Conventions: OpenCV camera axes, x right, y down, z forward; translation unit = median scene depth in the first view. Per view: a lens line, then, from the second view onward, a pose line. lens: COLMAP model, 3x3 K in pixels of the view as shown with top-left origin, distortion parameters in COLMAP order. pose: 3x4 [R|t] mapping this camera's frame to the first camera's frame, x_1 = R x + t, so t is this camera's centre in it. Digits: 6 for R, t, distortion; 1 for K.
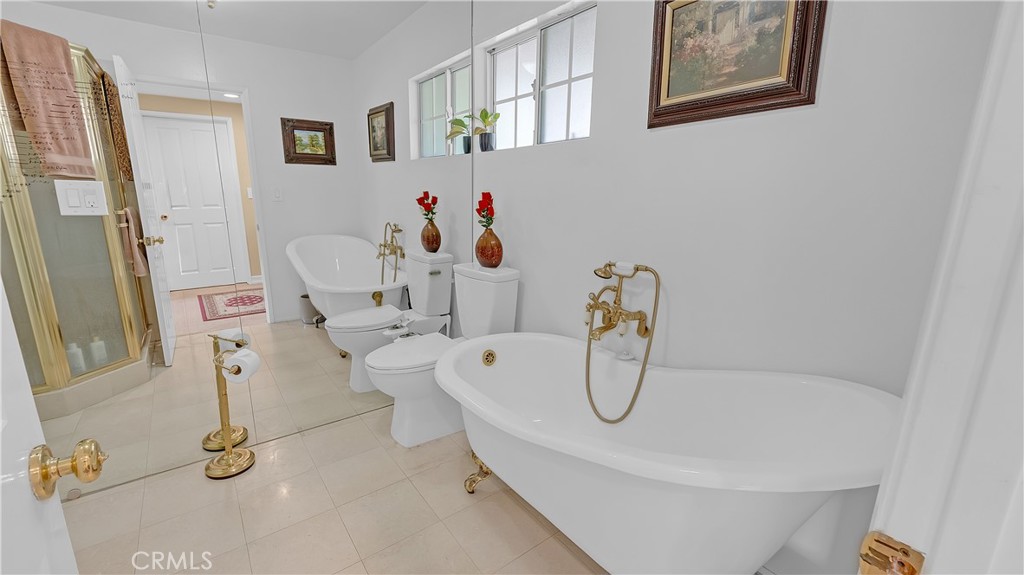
lens RADIAL K [[428.4, 0, 511.3], [0, 428.4, 275.2], [0, 0, 1]] dist [0.000428, -0.000162]
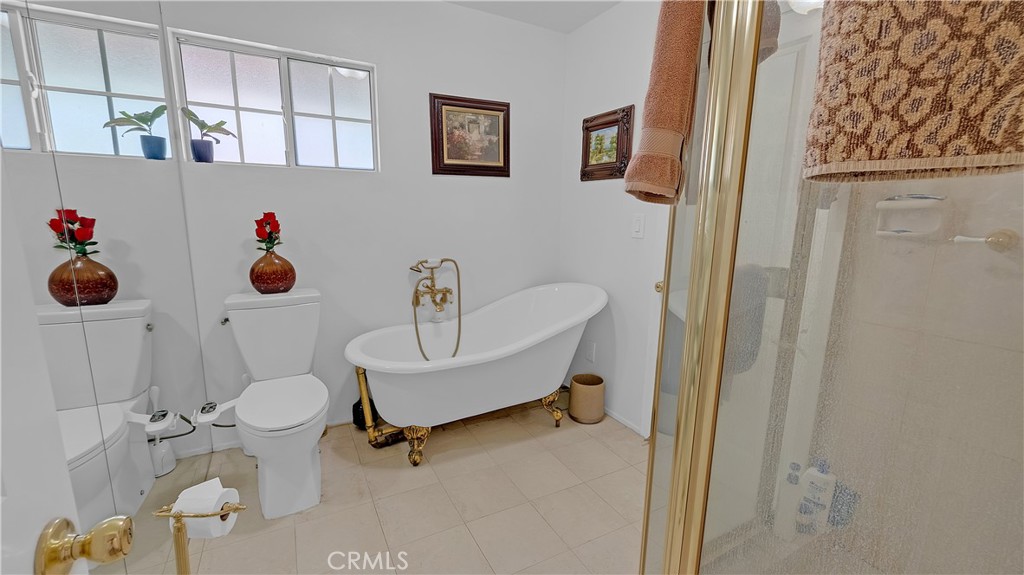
lens RADIAL K [[428.4, 0, 511.3], [0, 428.4, 275.2], [0, 0, 1]] dist [0.000428, -0.000162]
pose [[0.131483, -0.139420, 0.981465, -1.210672], [0.183848, 0.976315, 0.114059, -0.095671], [-0.974121, 0.165443, 0.154001, 0.500910]]
